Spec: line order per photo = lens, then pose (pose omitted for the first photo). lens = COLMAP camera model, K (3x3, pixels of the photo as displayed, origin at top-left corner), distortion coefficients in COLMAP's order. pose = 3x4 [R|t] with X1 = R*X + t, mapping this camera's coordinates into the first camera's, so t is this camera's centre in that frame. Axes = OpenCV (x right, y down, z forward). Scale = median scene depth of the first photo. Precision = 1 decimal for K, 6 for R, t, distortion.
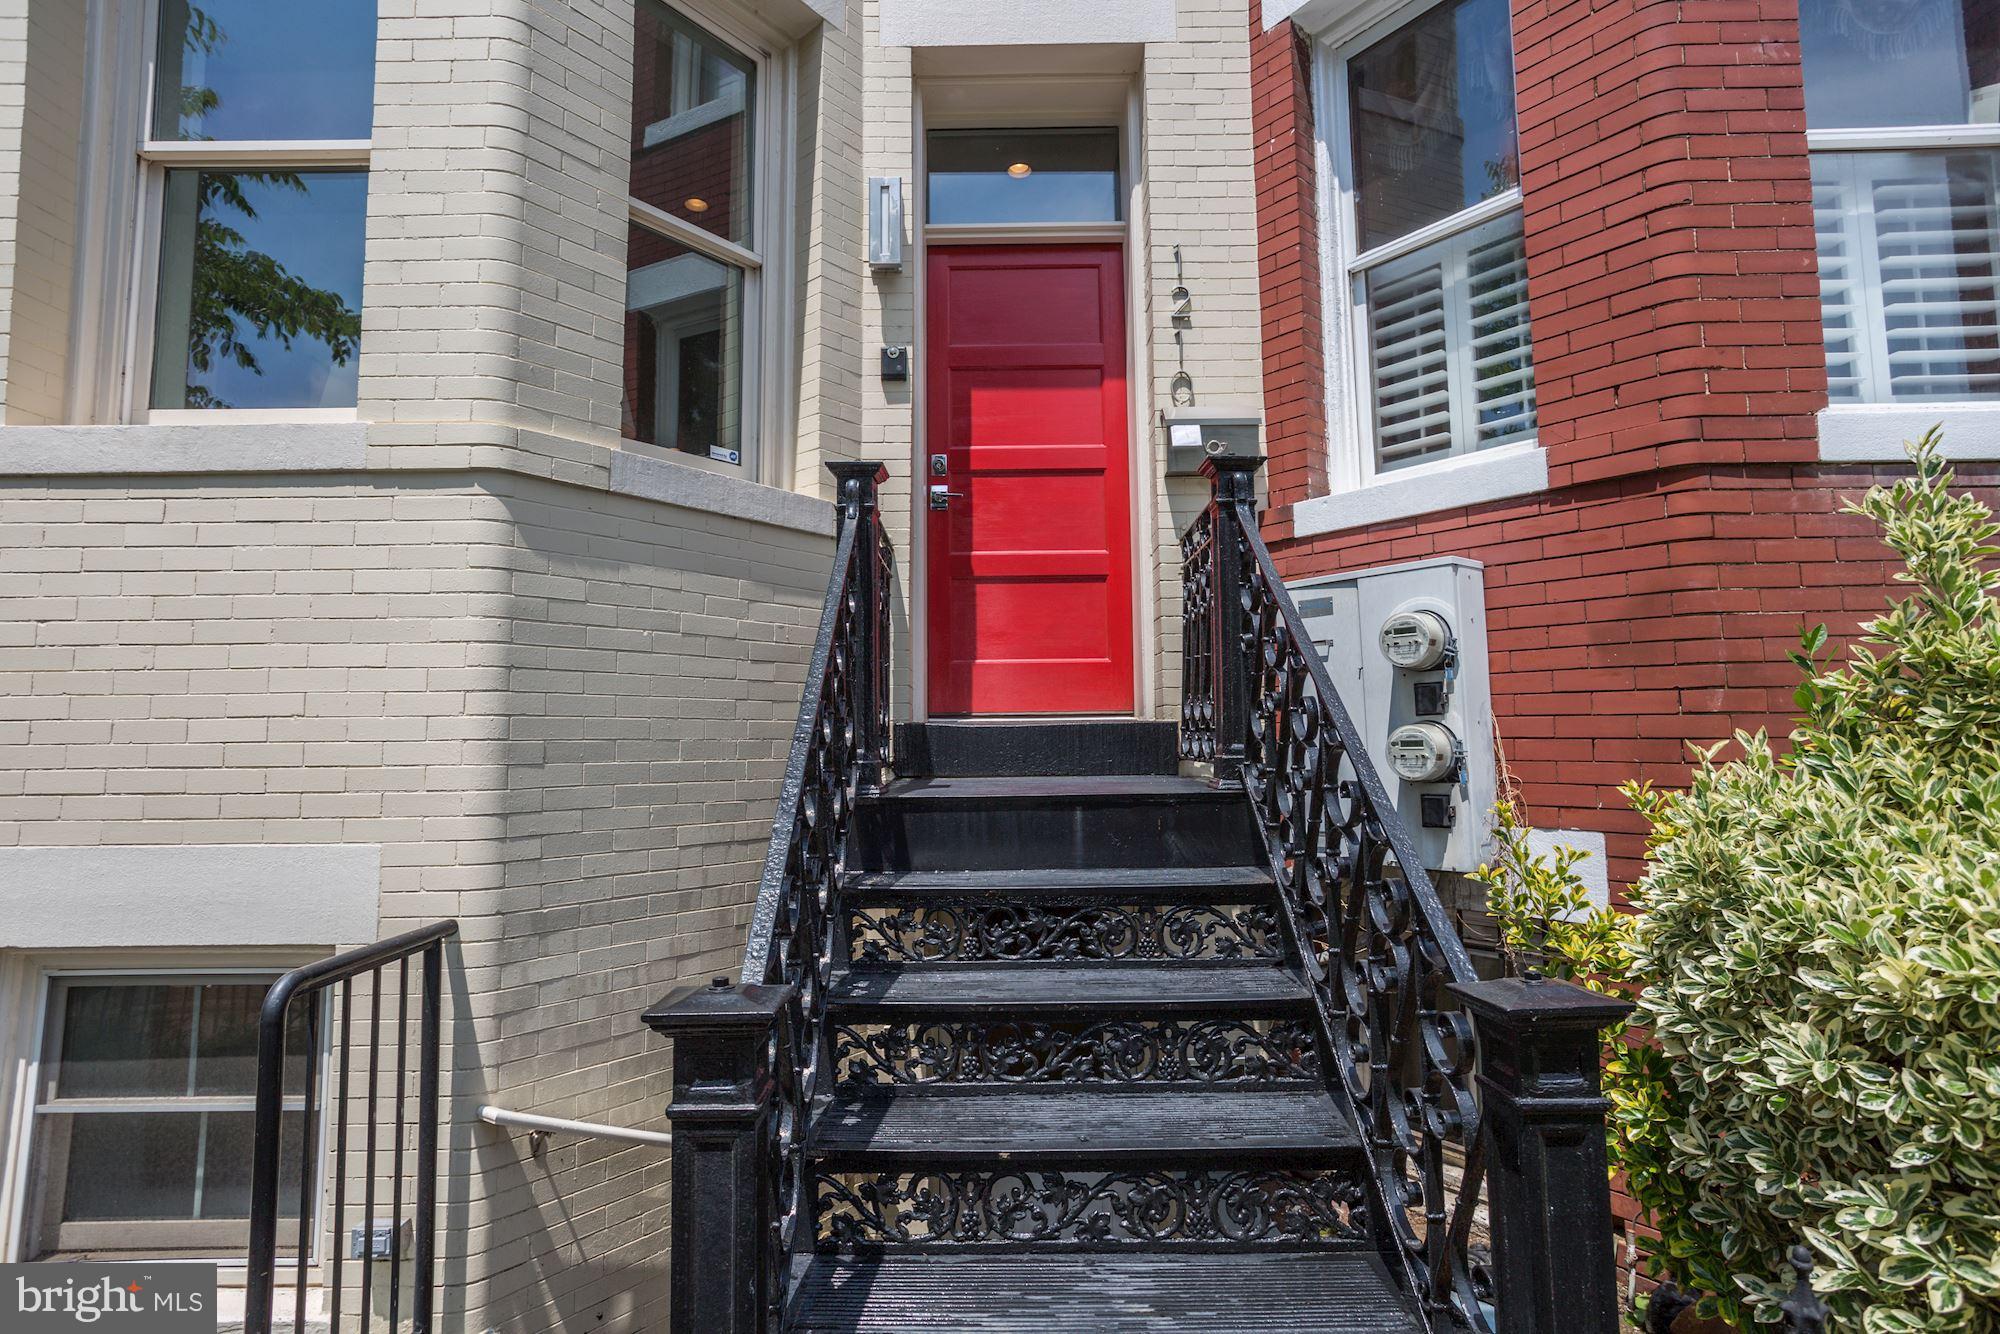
lens RADIAL K [[960.6, 0, 1000.0], [0, 960.6, 667.0], [0, 0, 1]] dist [-0.028338, -0.000023]
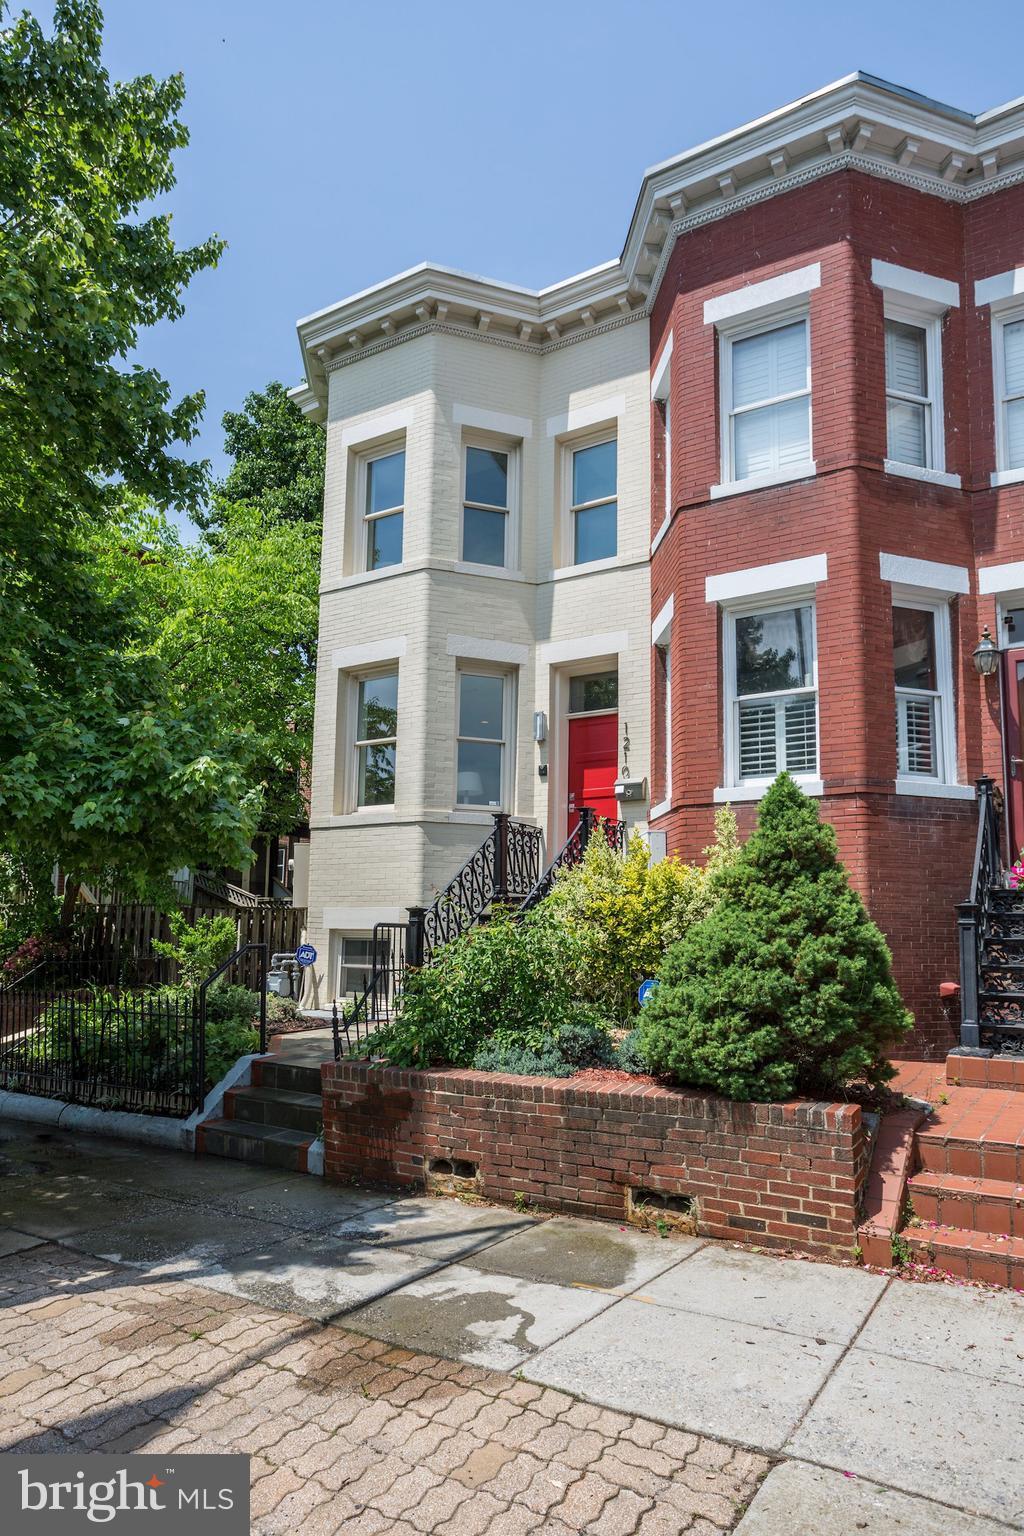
lens RADIAL K [[737.7, 0, 512.0], [0, 737.7, 768.0], [0, 0, 1]] dist [-0.028338, -0.000023]
pose [[0.871444, -0.082650, -0.483482, 0.983113], [0.006005, 0.987425, -0.157973, 0.058283], [0.490459, 0.134761, 0.860982, -1.145965]]
